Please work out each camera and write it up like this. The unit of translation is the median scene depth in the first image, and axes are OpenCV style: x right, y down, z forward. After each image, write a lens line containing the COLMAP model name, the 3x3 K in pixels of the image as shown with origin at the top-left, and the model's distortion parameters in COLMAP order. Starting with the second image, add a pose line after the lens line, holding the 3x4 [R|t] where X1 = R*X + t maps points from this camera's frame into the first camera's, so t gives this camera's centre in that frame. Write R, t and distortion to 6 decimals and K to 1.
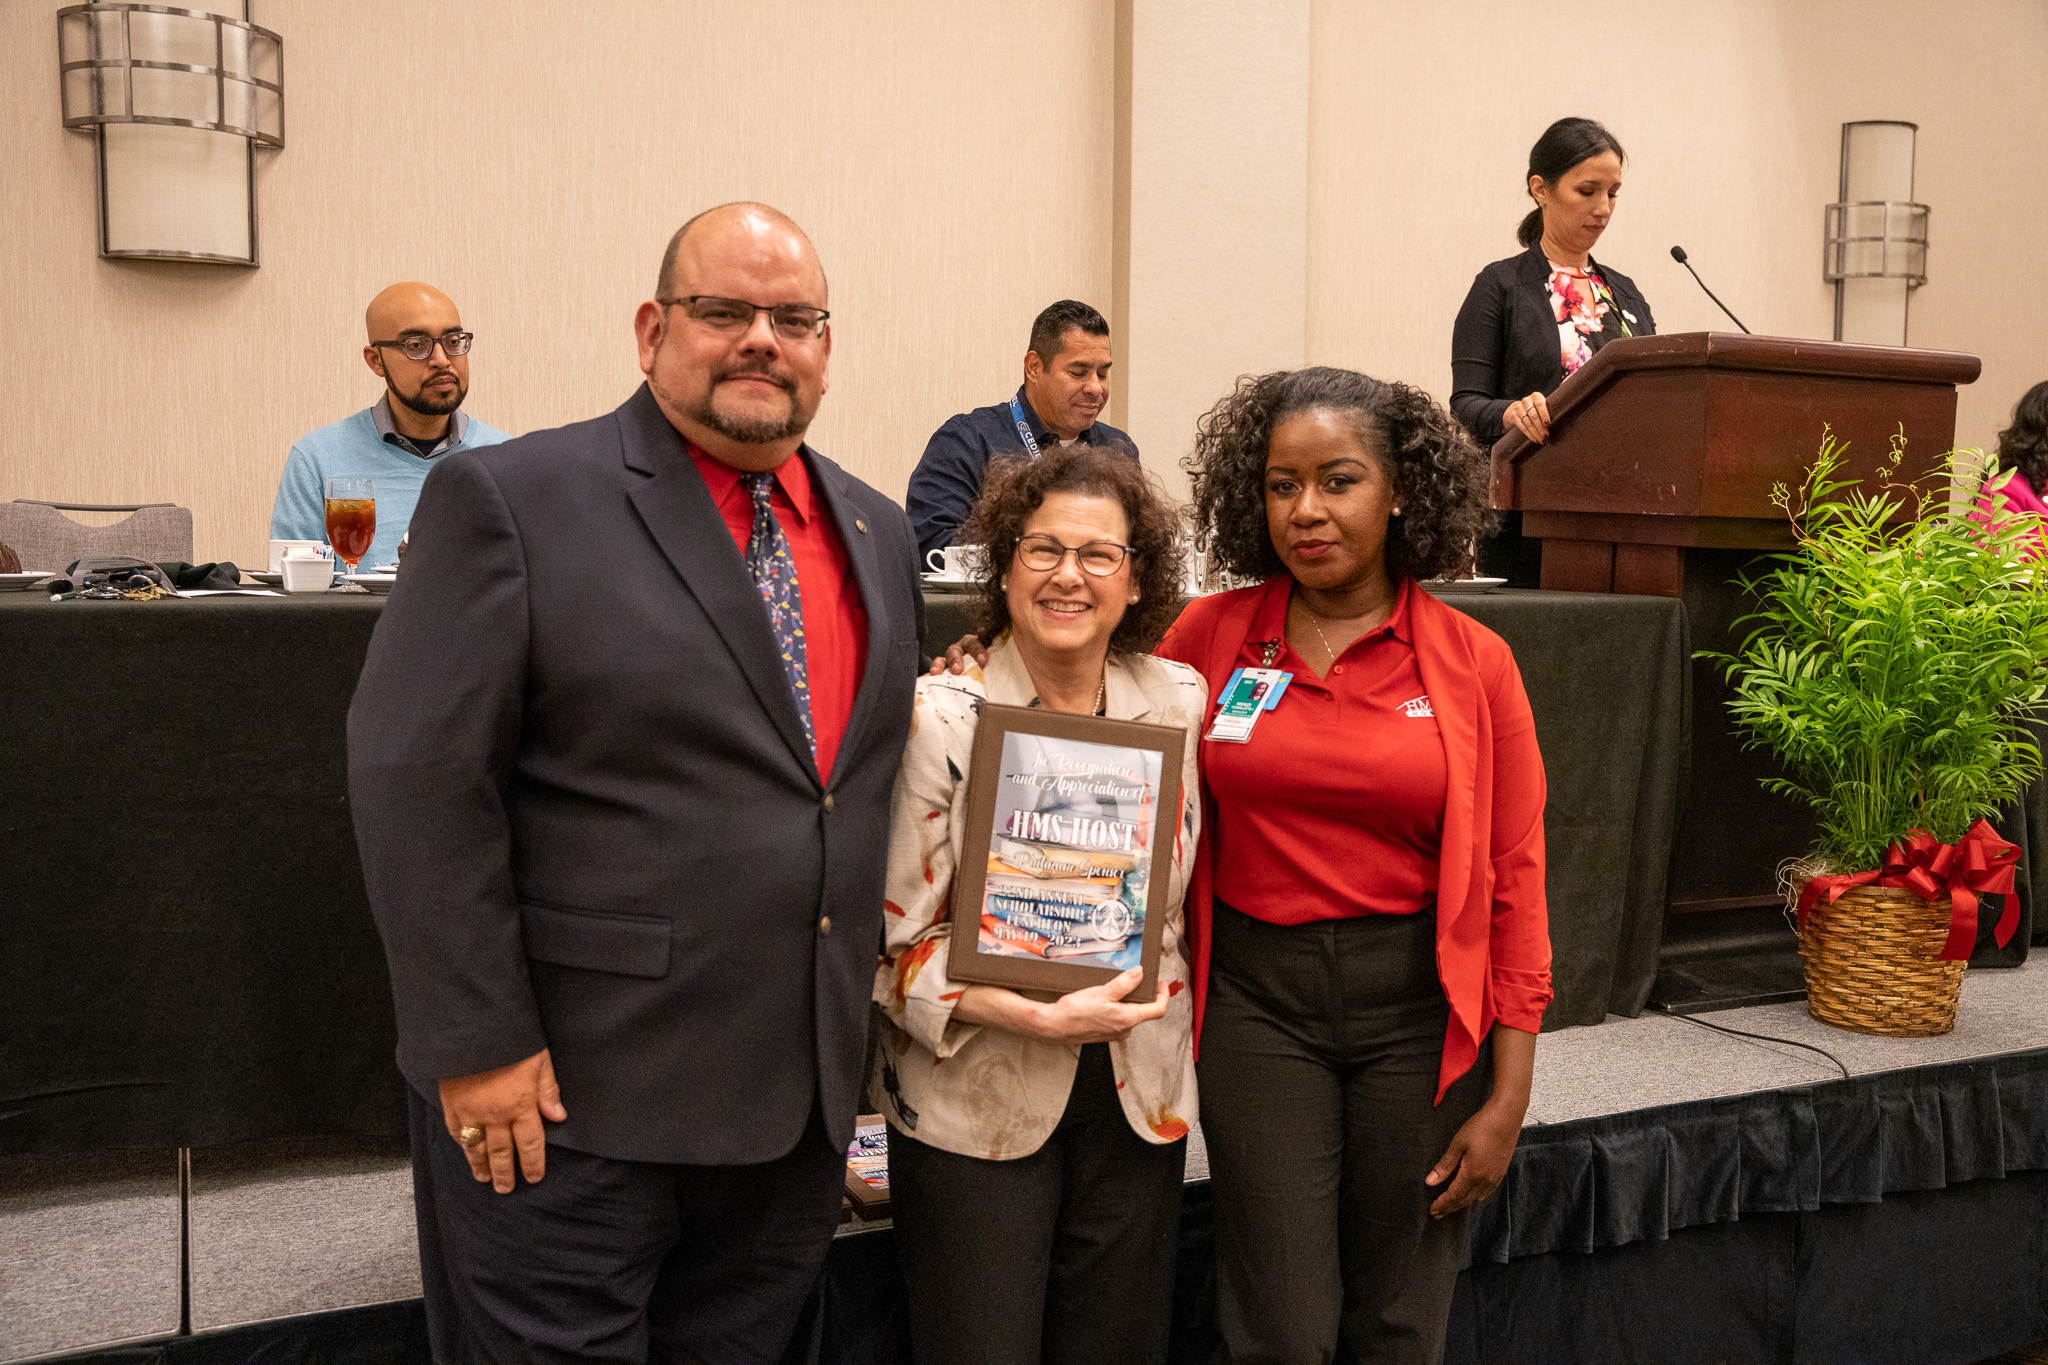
lens RADIAL K [[1889.4, 0, 1024.0], [0, 1889.4, 682.5], [0, 0, 1]] dist [-0.098651, 0.201809]
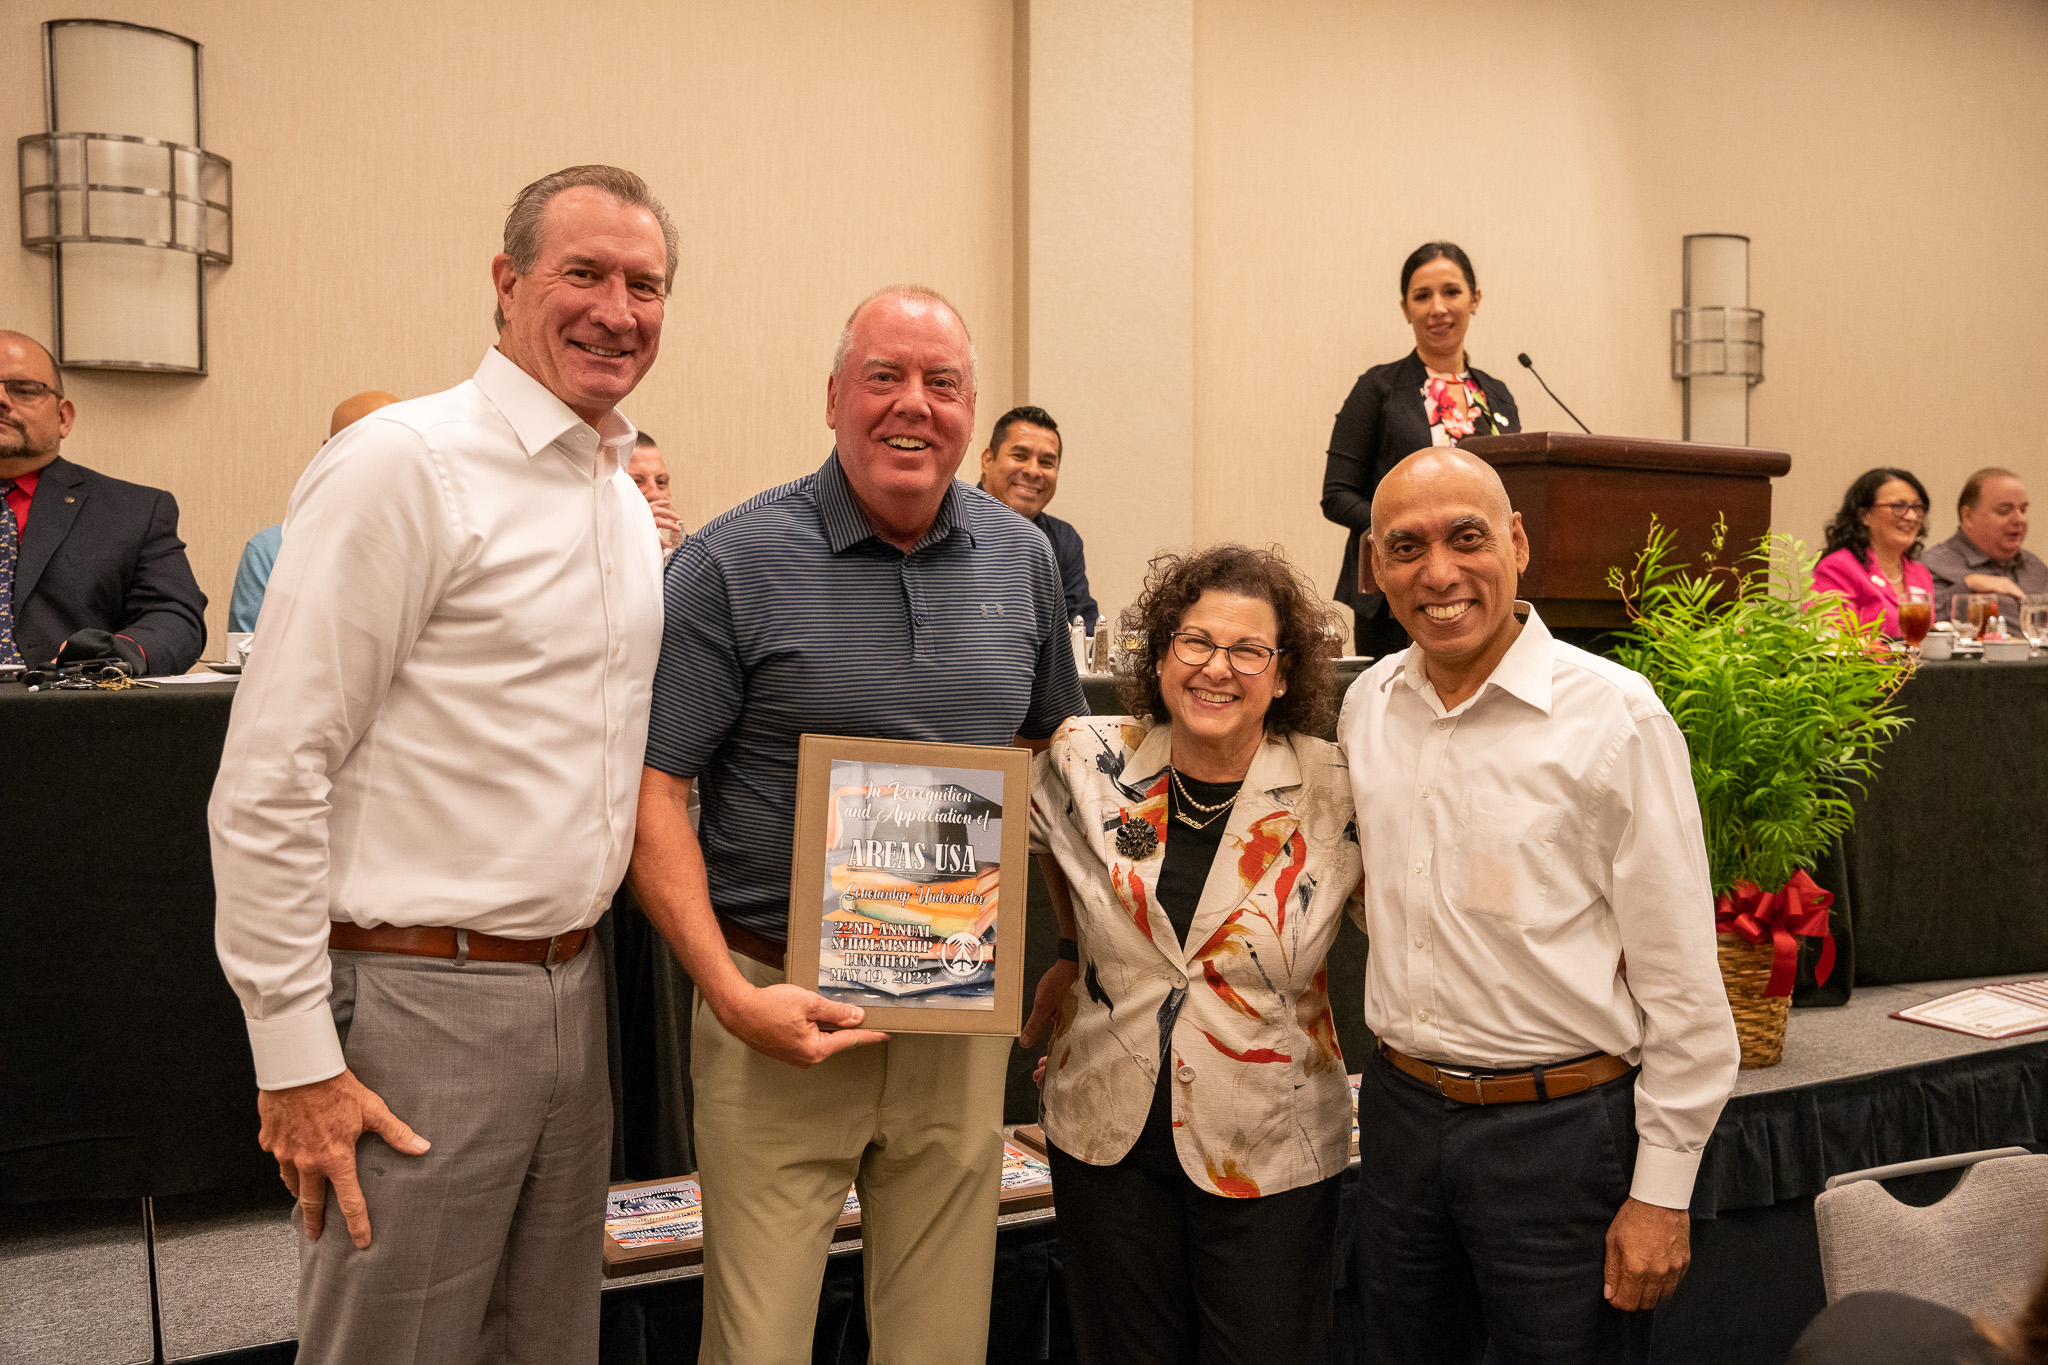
lens RADIAL K [[1871.1, 0, 1024.0], [0, 1871.1, 682.5], [0, 0, 1]] dist [-0.136815, 0.261460]
pose [[0.998977, -0.011179, 0.043818, 0.007339], [0.013093, 0.998962, -0.043638, 0.004184], [-0.043284, 0.044167, 0.998086, -0.071979]]
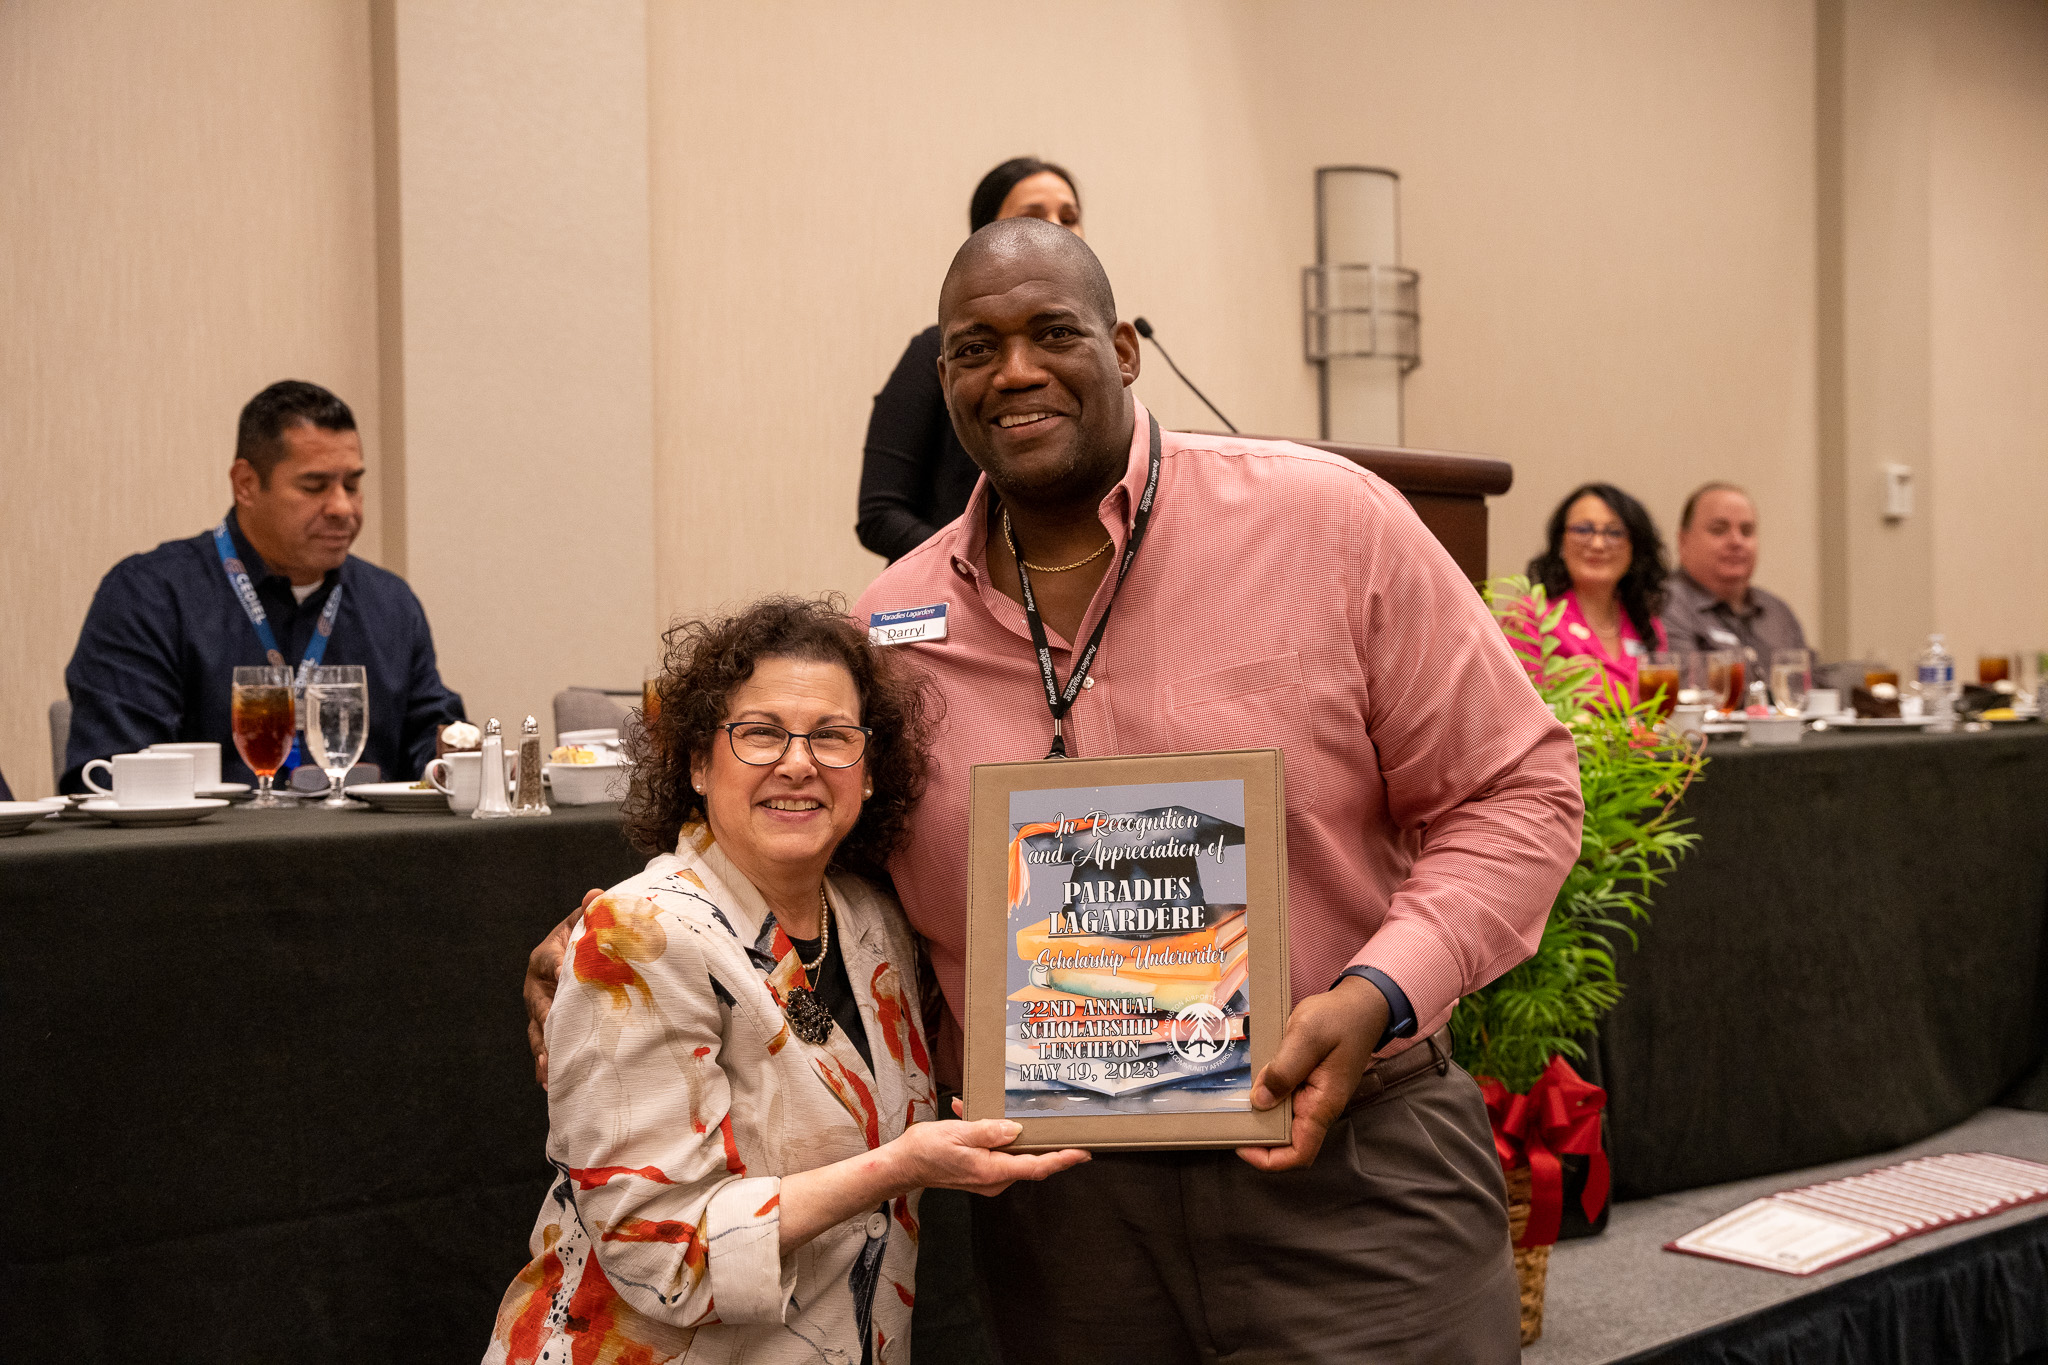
lens RADIAL K [[2416.1, 0, 1042.1], [0, 2416.1, 687.6], [0, 0, 1]] dist [0.036821, 0.029173]
pose [[0.954506, -0.027122, 0.296957, 0.016263], [0.048538, 0.996705, -0.064983, -0.023763], [-0.294216, 0.076440, 0.952677, 0.095659]]
